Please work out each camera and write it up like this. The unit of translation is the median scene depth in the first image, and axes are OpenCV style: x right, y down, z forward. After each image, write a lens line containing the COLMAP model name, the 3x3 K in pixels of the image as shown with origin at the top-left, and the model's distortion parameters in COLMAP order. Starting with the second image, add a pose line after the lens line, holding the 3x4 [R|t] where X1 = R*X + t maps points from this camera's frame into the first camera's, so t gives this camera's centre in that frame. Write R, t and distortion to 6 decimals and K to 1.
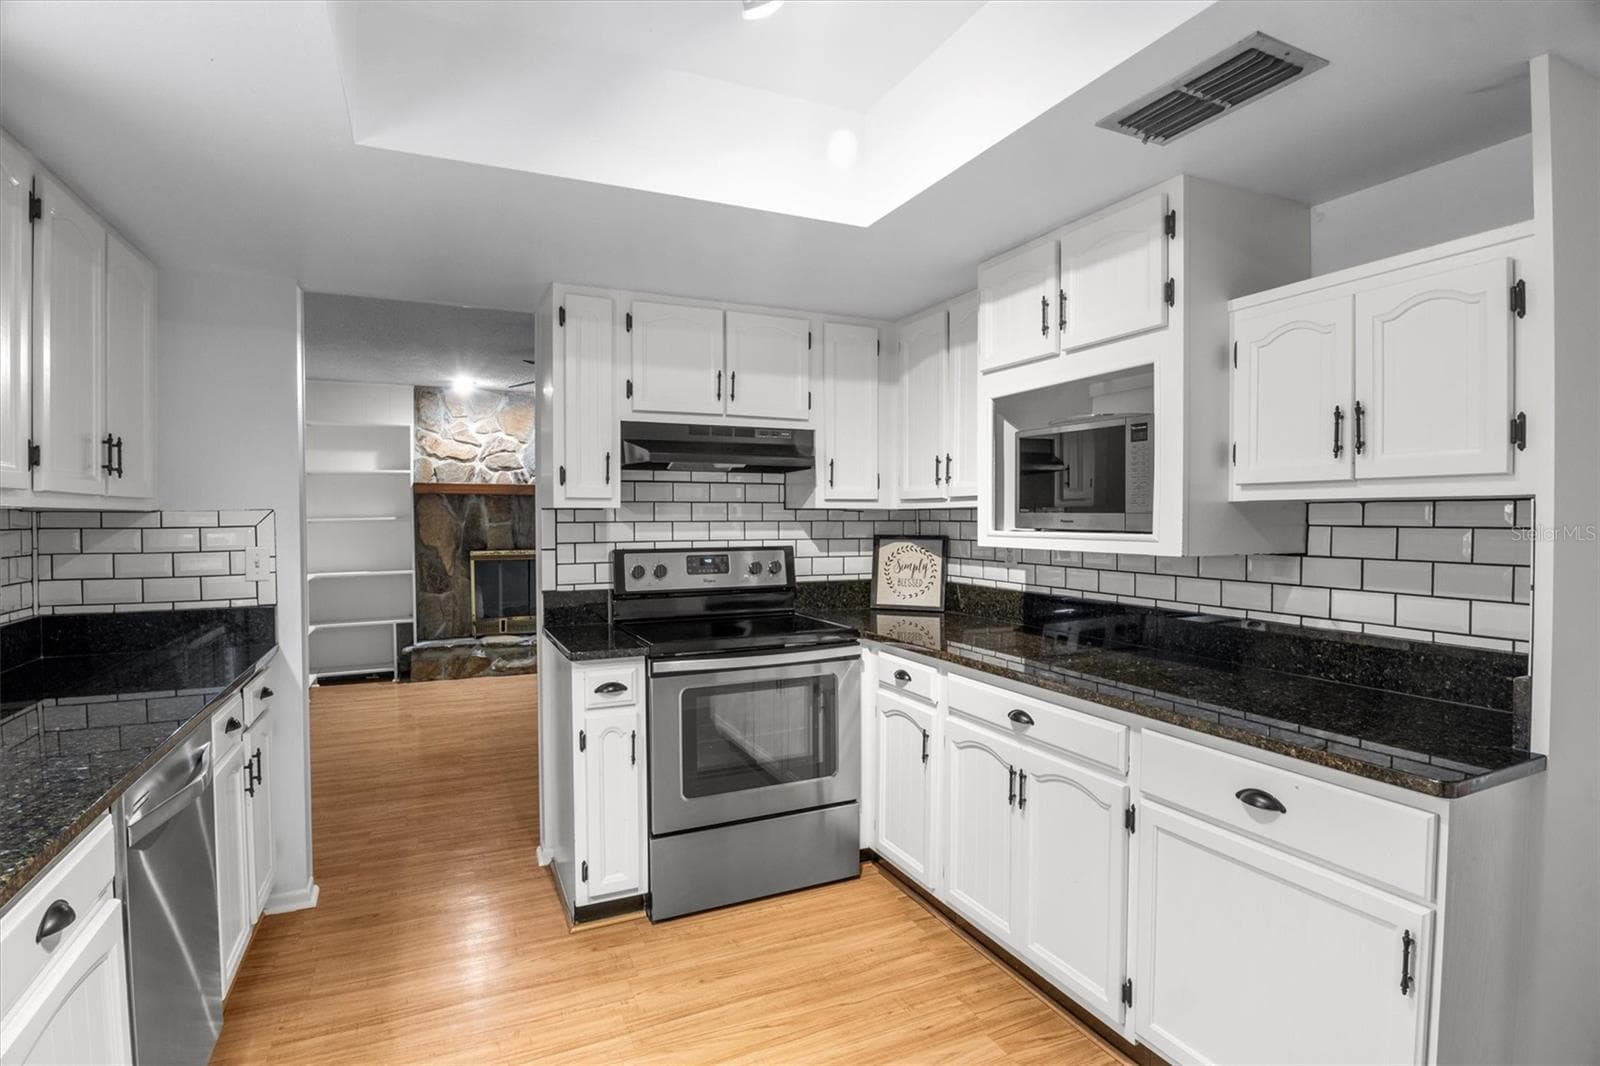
lens RADIAL K [[798.2, 0, 798.4], [0, 798.2, 532.1], [0, 0, 1]] dist [-0.017698, -0.007722]
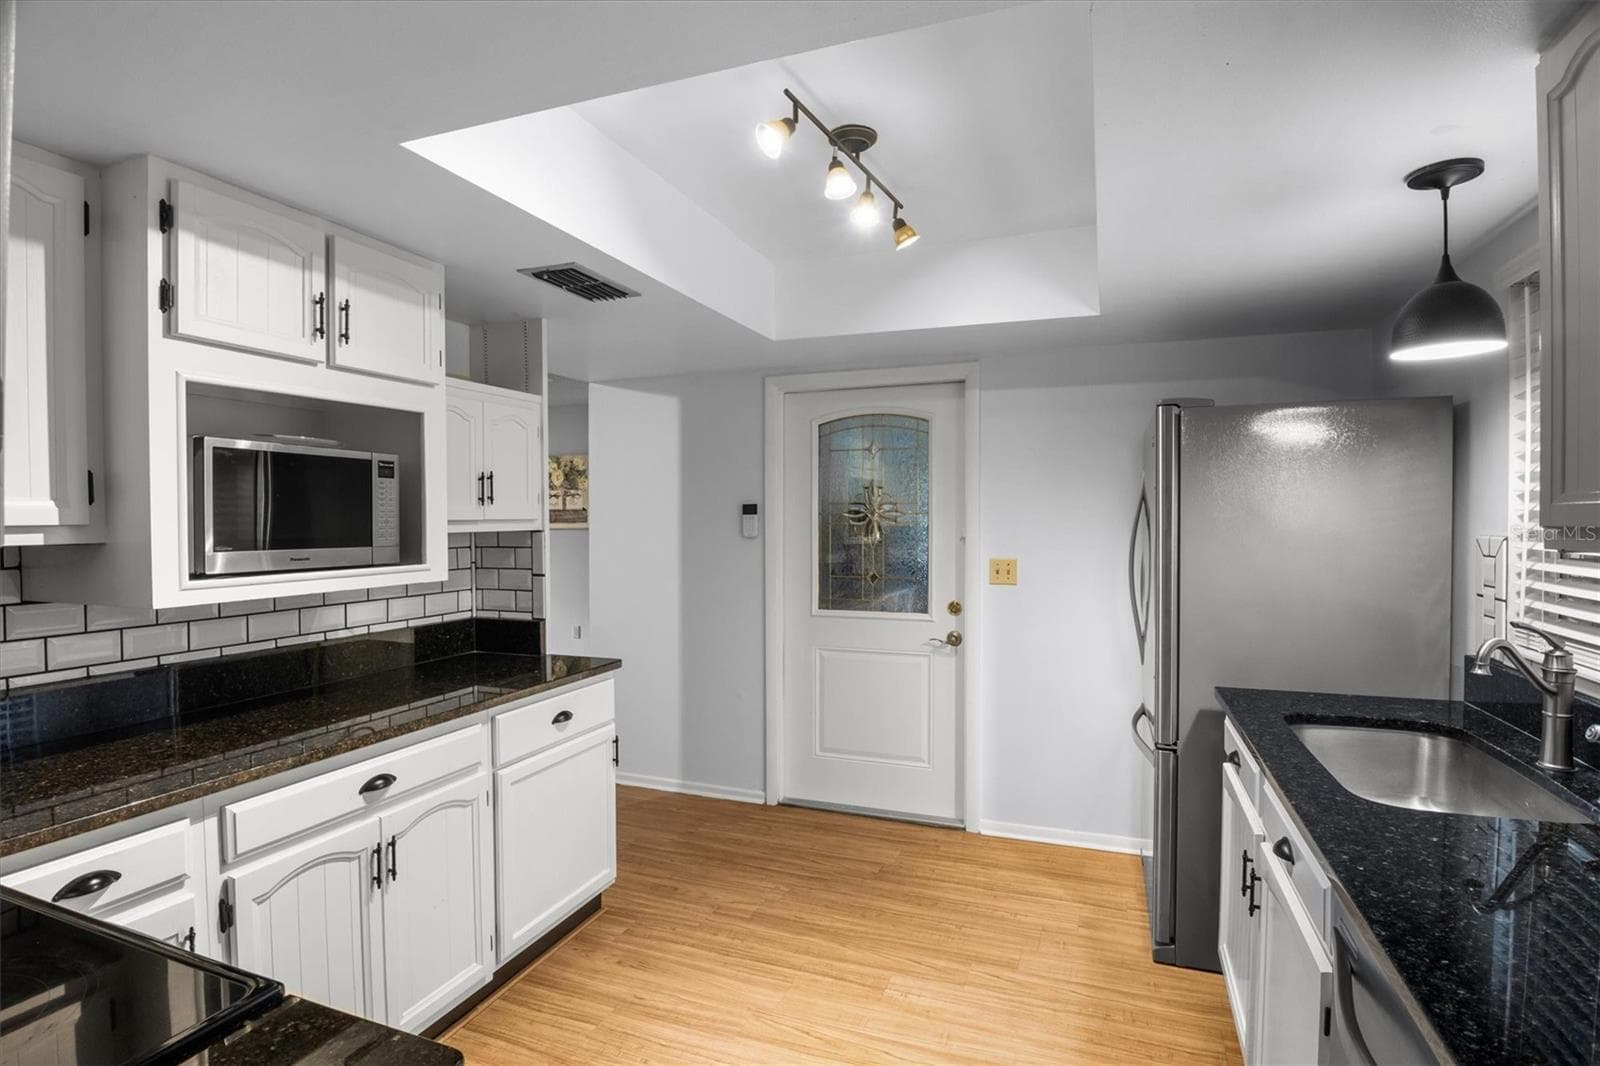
lens RADIAL K [[798.2, 0, 798.4], [0, 798.2, 532.1], [0, 0, 1]] dist [-0.017698, -0.007722]
pose [[-0.691502, -0.008349, 0.722326, -0.706406], [0.022090, 0.999221, 0.032697, -0.065300], [-0.722036, 0.038566, -0.690779, 1.334543]]
